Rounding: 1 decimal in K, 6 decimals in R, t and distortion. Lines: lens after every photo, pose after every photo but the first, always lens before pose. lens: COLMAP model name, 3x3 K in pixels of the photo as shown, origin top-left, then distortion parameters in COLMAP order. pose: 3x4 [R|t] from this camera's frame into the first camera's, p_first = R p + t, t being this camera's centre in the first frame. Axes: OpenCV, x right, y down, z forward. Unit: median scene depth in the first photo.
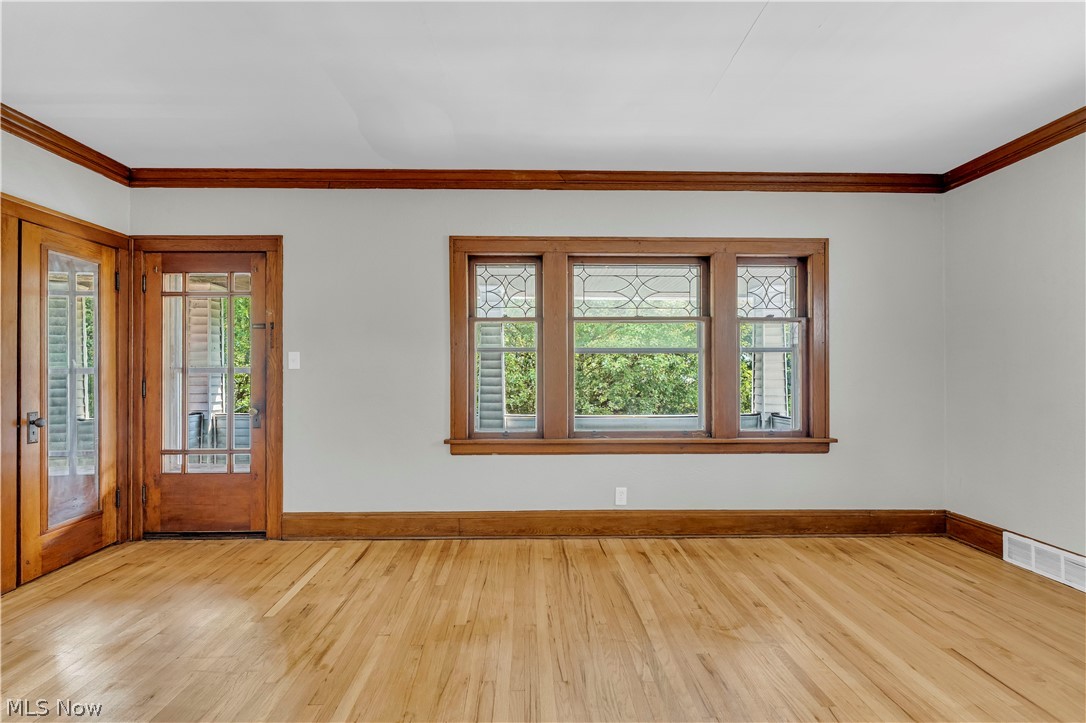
lens RADIAL K [[455.1, 0, 525.8], [0, 455.1, 364.8], [0, 0, 1]] dist [-0.001520, -0.000269]
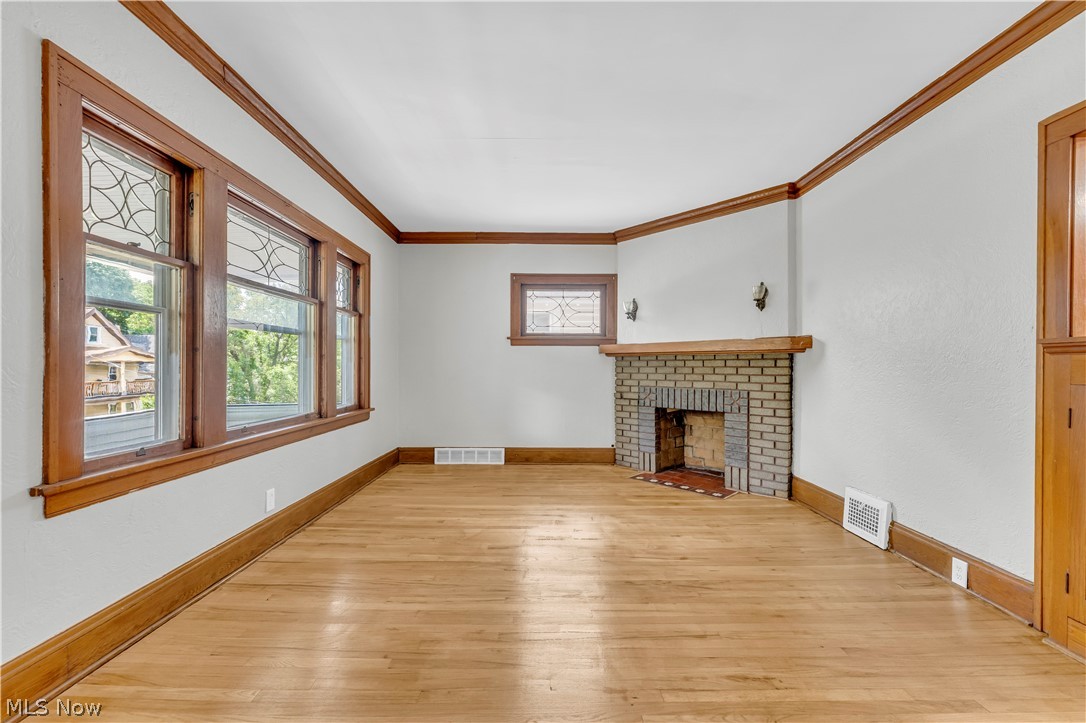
lens RADIAL K [[454.1, 0, 541.2], [0, 454.1, 367.2], [0, 0, 1]] dist [-0.000223, -0.000352]
pose [[0.000009, 0.001637, 0.999999, -0.670077], [-0.008898, 0.999959, -0.001637, 0.045089], [-0.999960, -0.008898, 0.000023, 0.540236]]
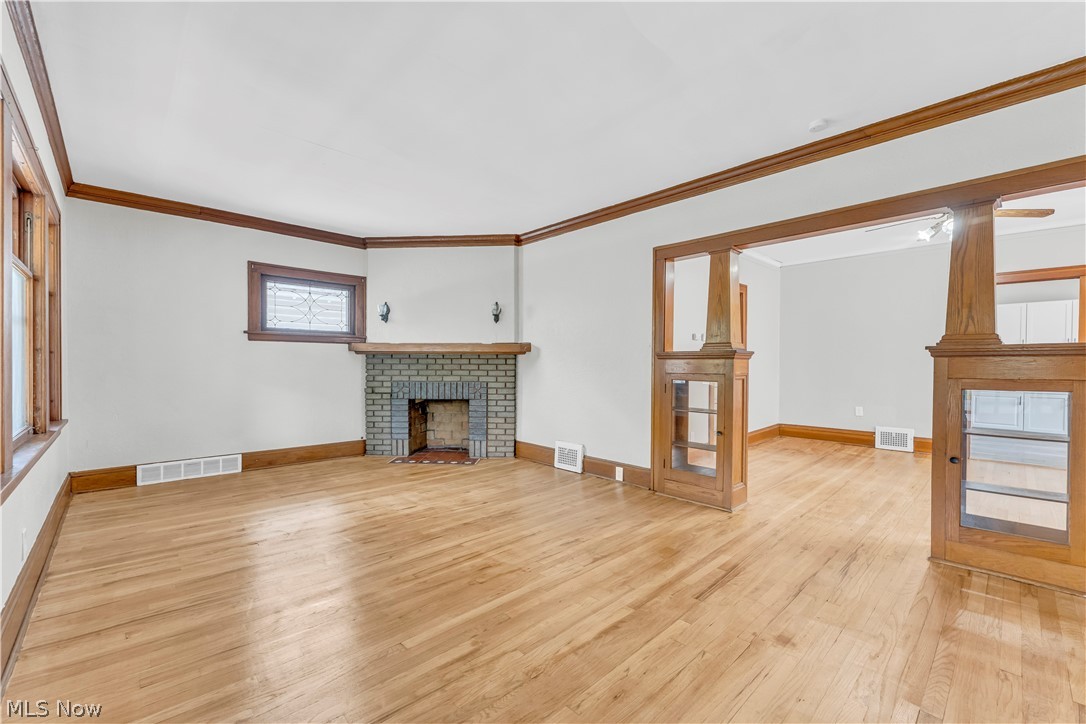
lens RADIAL K [[454.1, 0, 541.2], [0, 454.1, 367.7], [0, 0, 1]] dist [-0.000223, -0.000352]
pose [[-0.686121, -0.005523, 0.727467, -0.773905], [-0.006709, 0.999977, 0.001264, 0.046601], [-0.727457, -0.004013, -0.686142, 0.975484]]
